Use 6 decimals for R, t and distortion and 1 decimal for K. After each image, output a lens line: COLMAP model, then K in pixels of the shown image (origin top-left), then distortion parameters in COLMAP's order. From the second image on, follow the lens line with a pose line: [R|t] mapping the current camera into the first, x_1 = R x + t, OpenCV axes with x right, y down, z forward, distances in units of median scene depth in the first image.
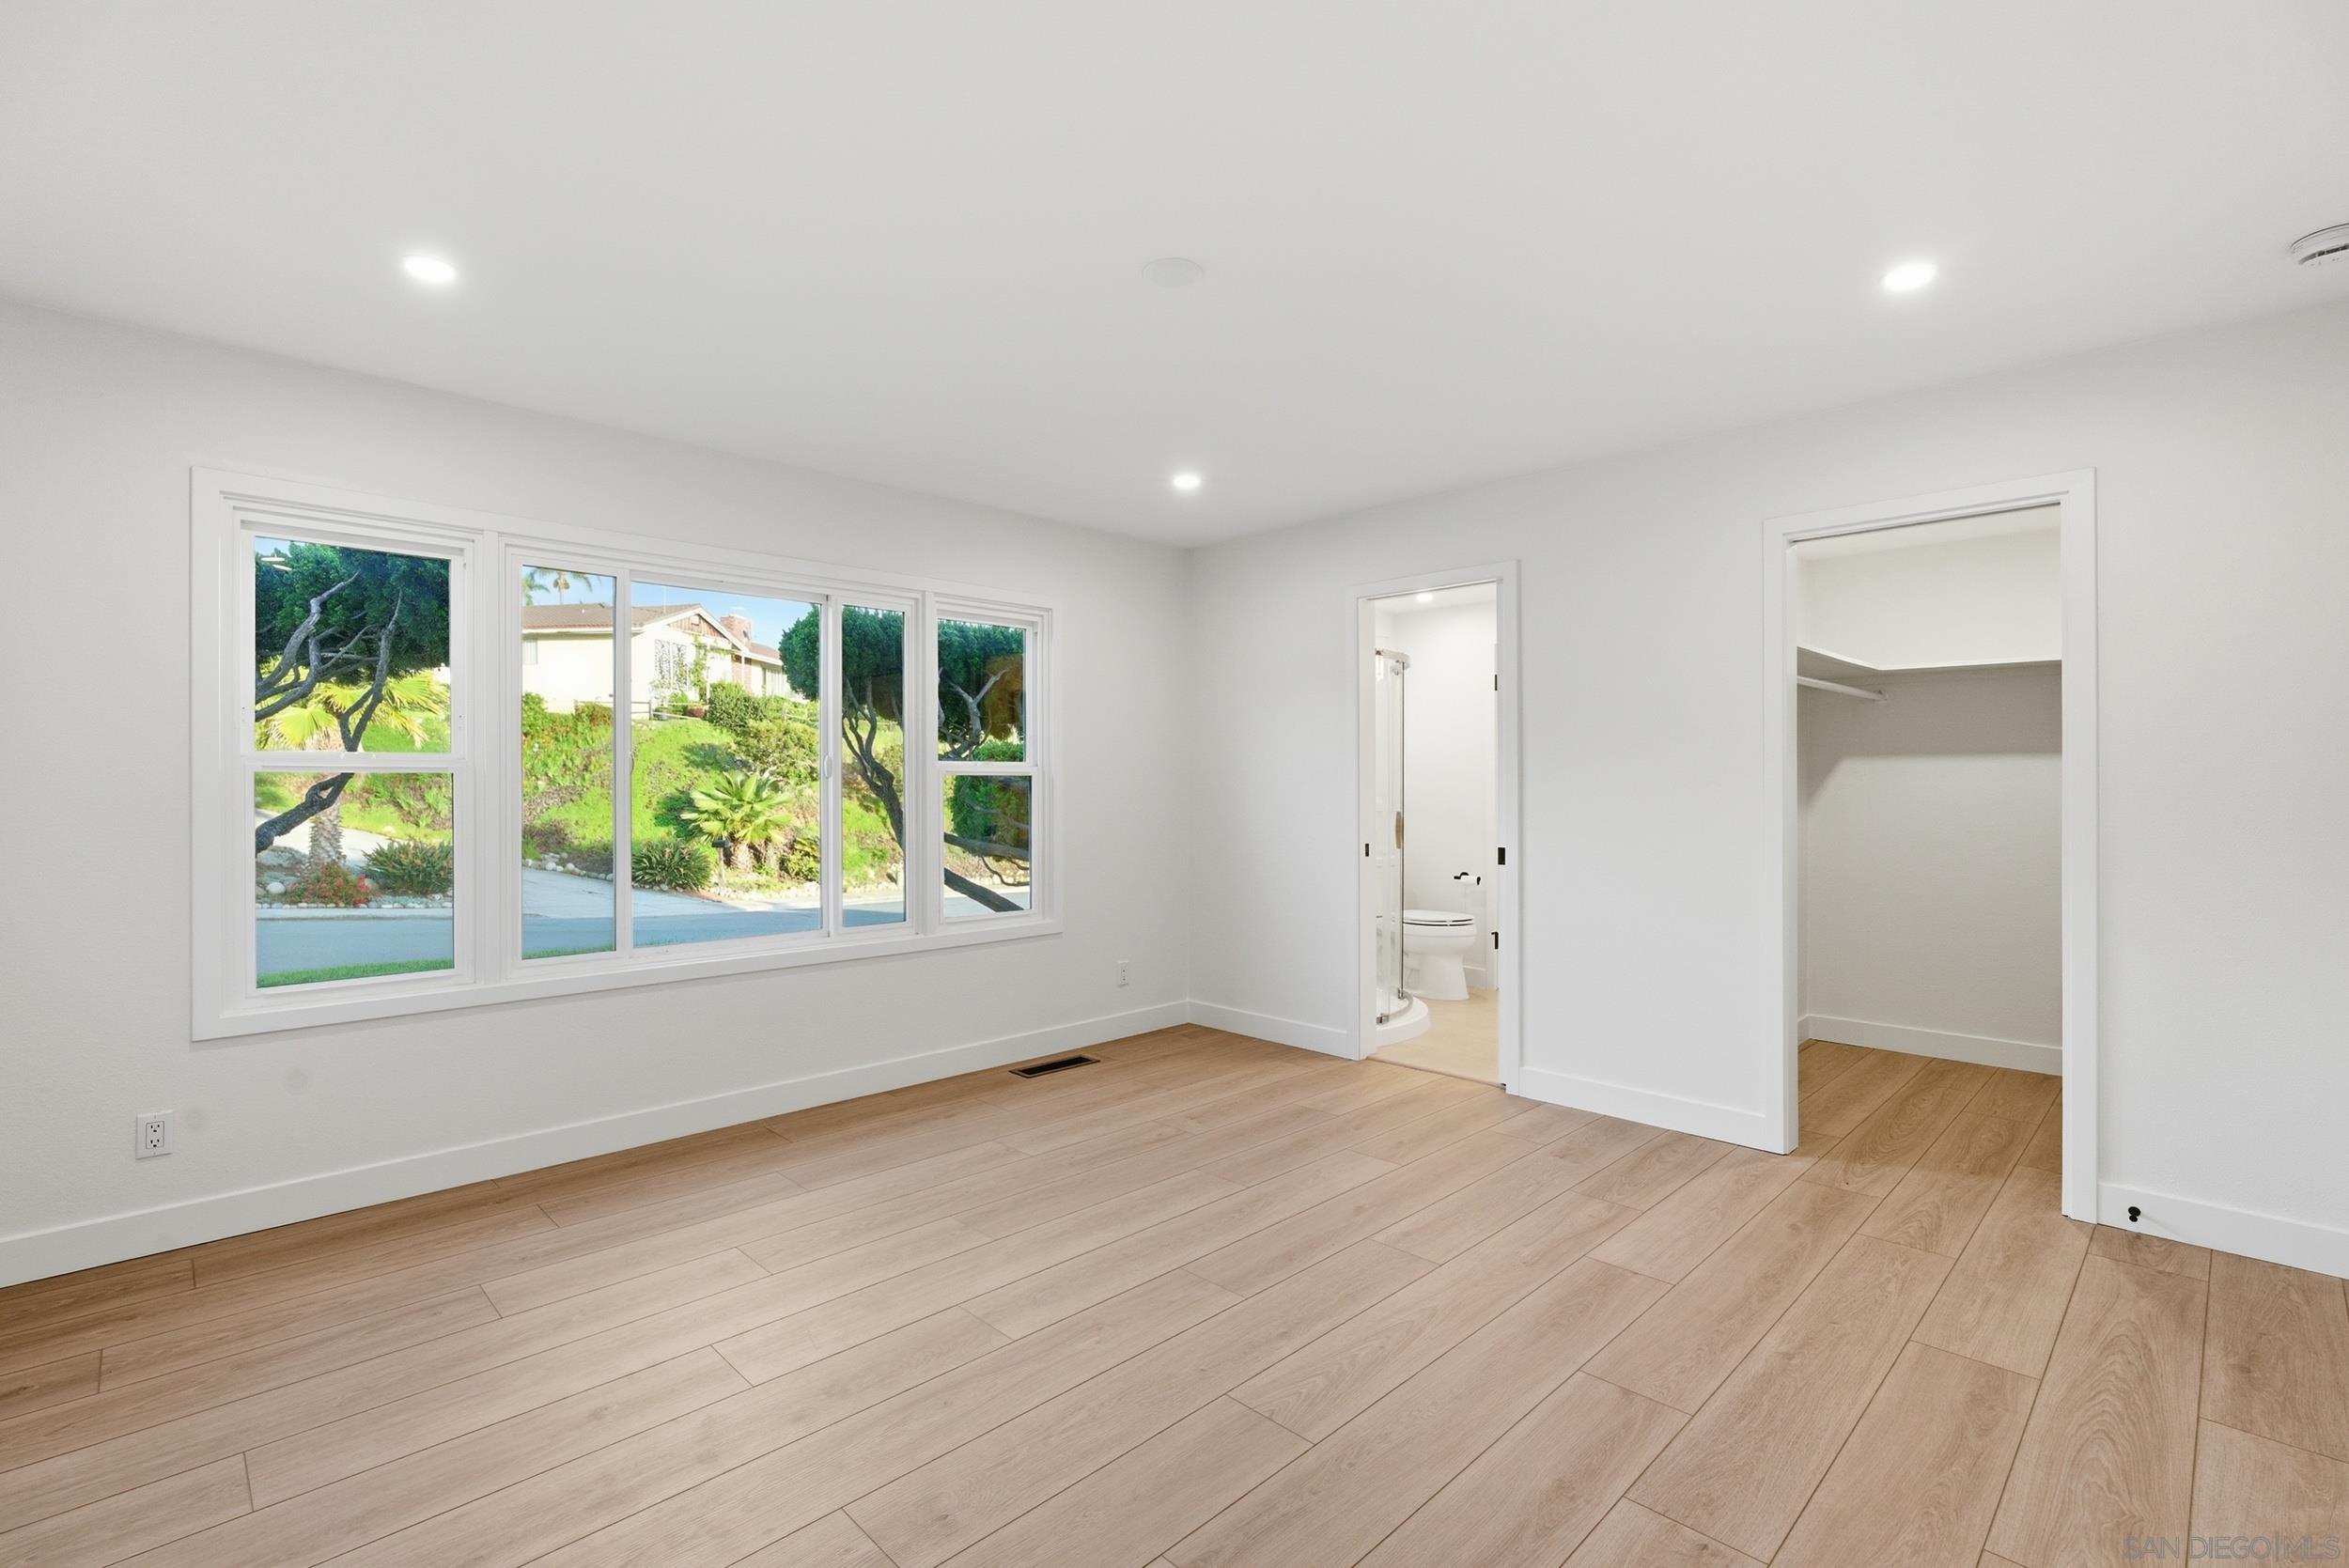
lens RADIAL K [[1060.4, 0, 1170.0], [0, 1060.4, 783.8], [0, 0, 1]] dist [-0.002640, 0.000259]
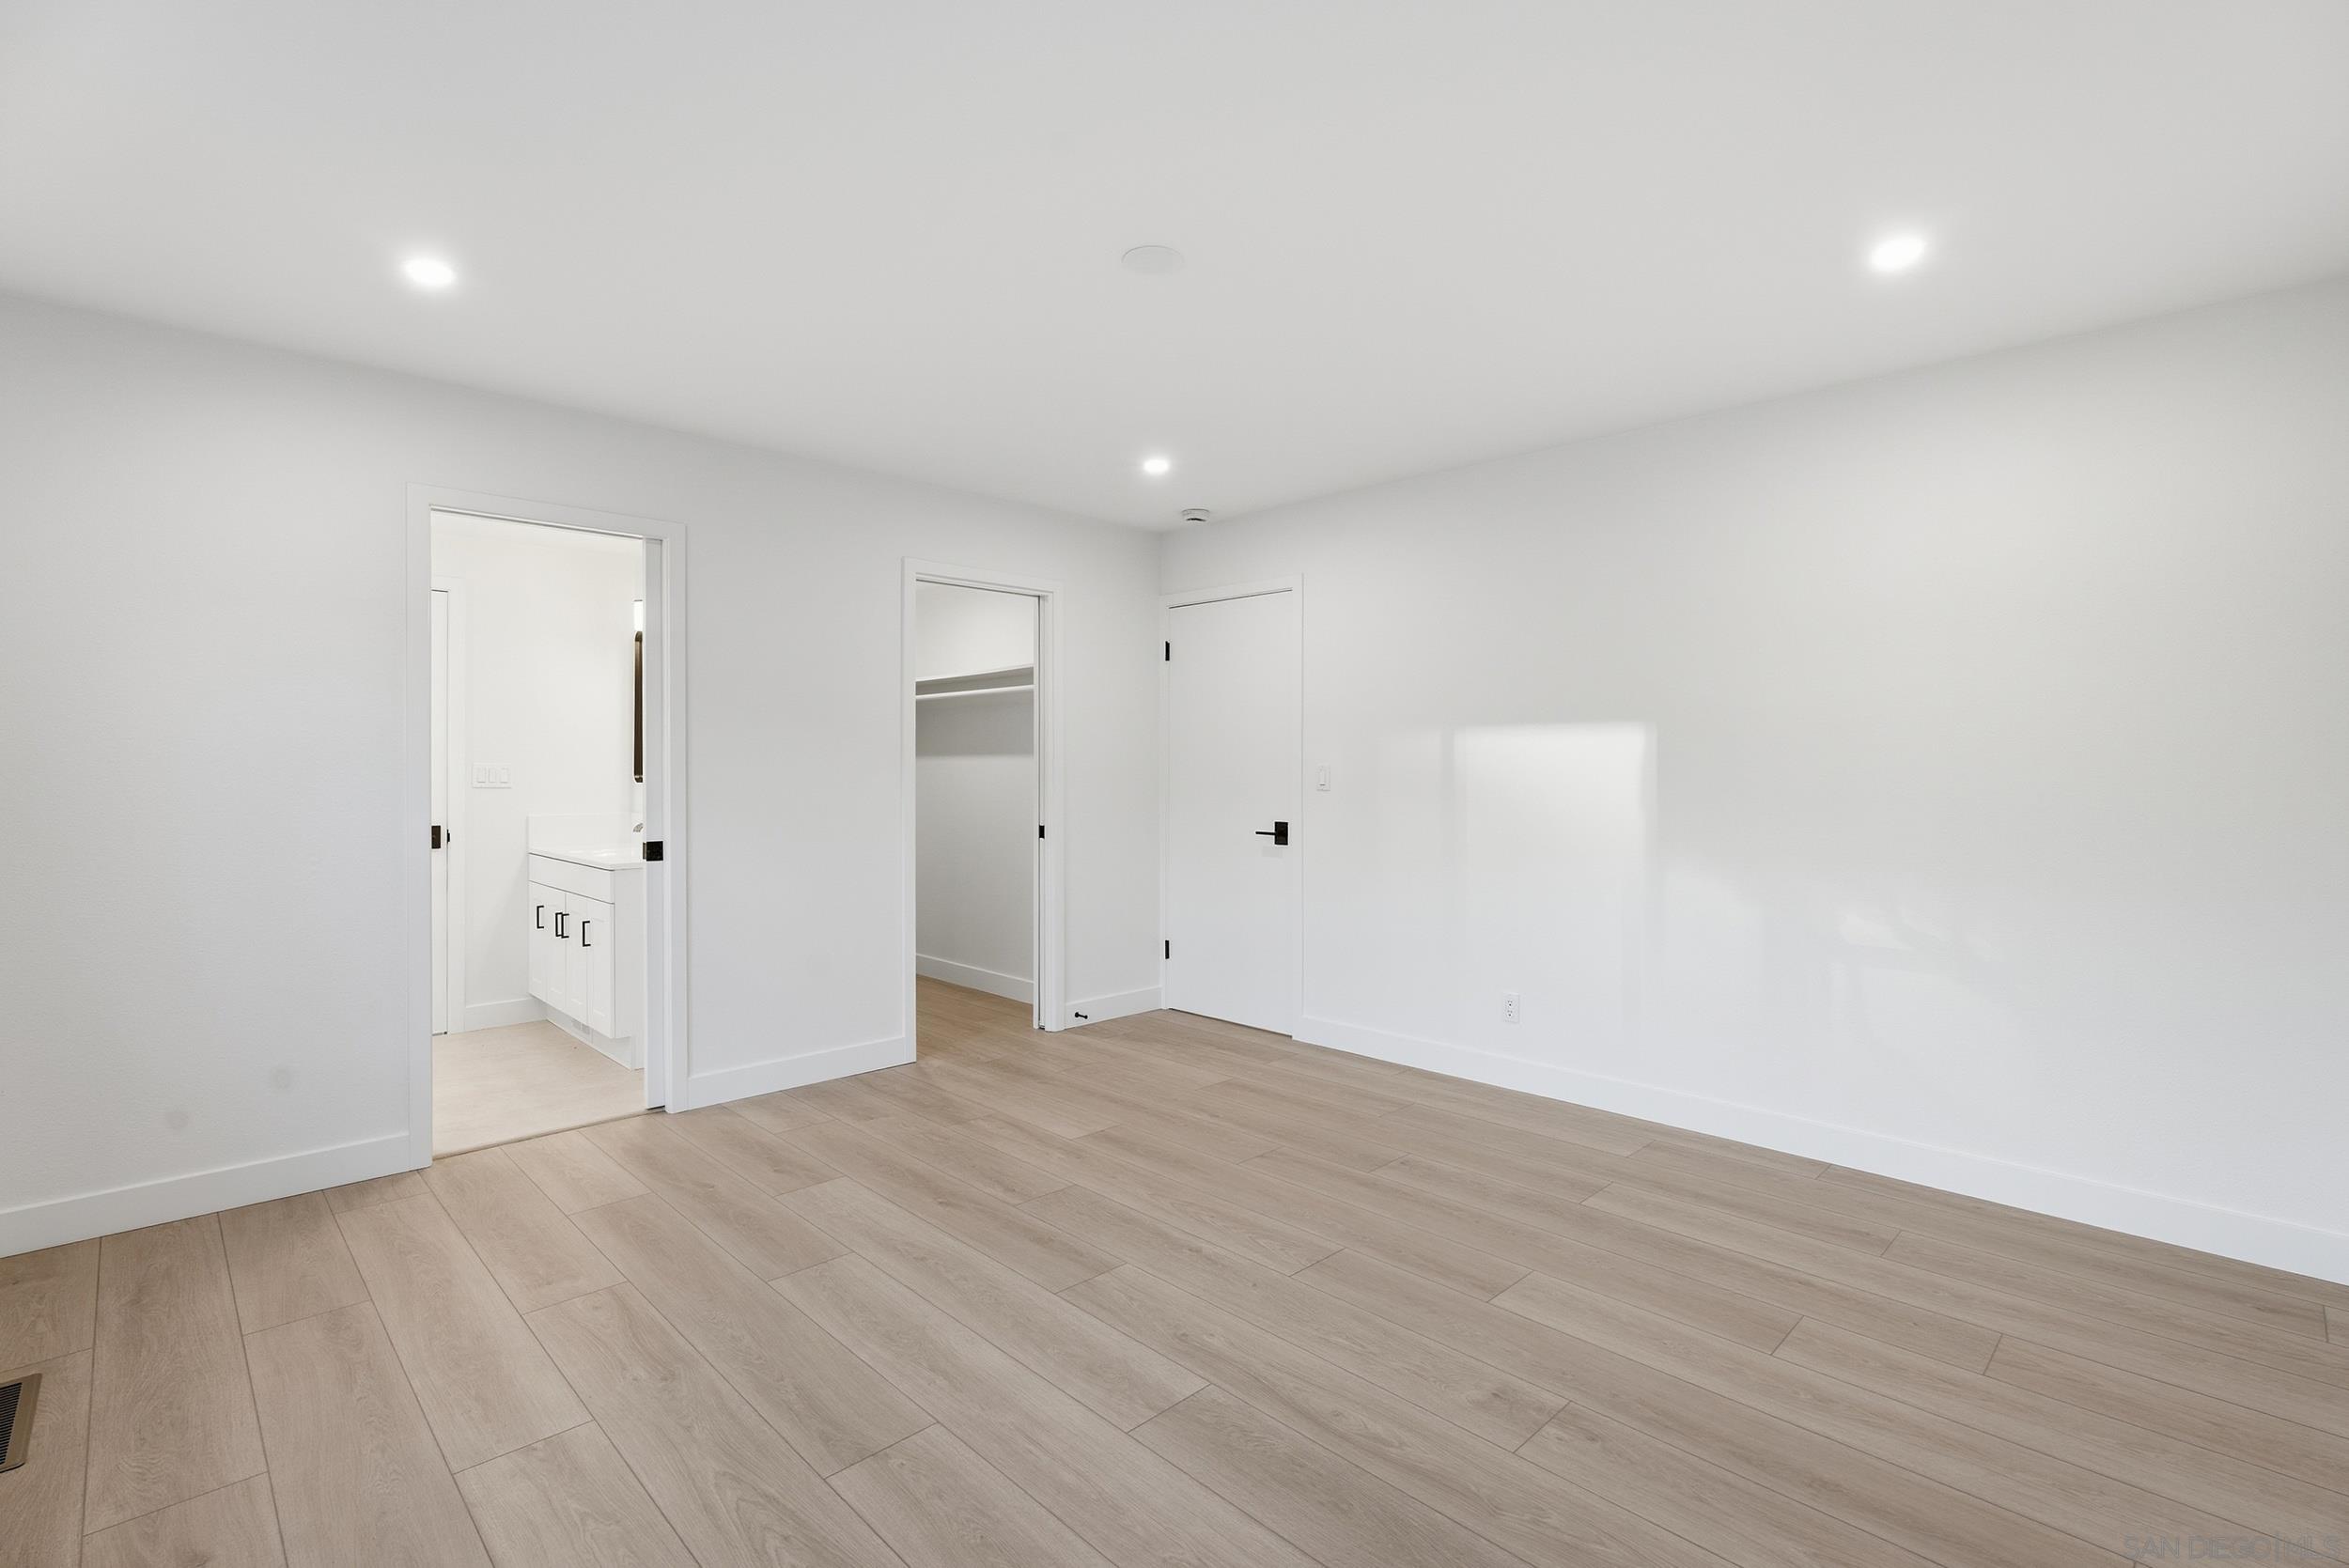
lens RADIAL K [[1060.4, 0, 1170.0], [0, 1060.4, 783.8], [0, 0, 1]] dist [-0.002640, 0.000259]
pose [[0.001226, -0.005314, 0.999985, -0.740474], [-0.001104, 0.999985, 0.005316, 0.008719], [-0.999999, -0.001111, 0.001220, 0.737804]]
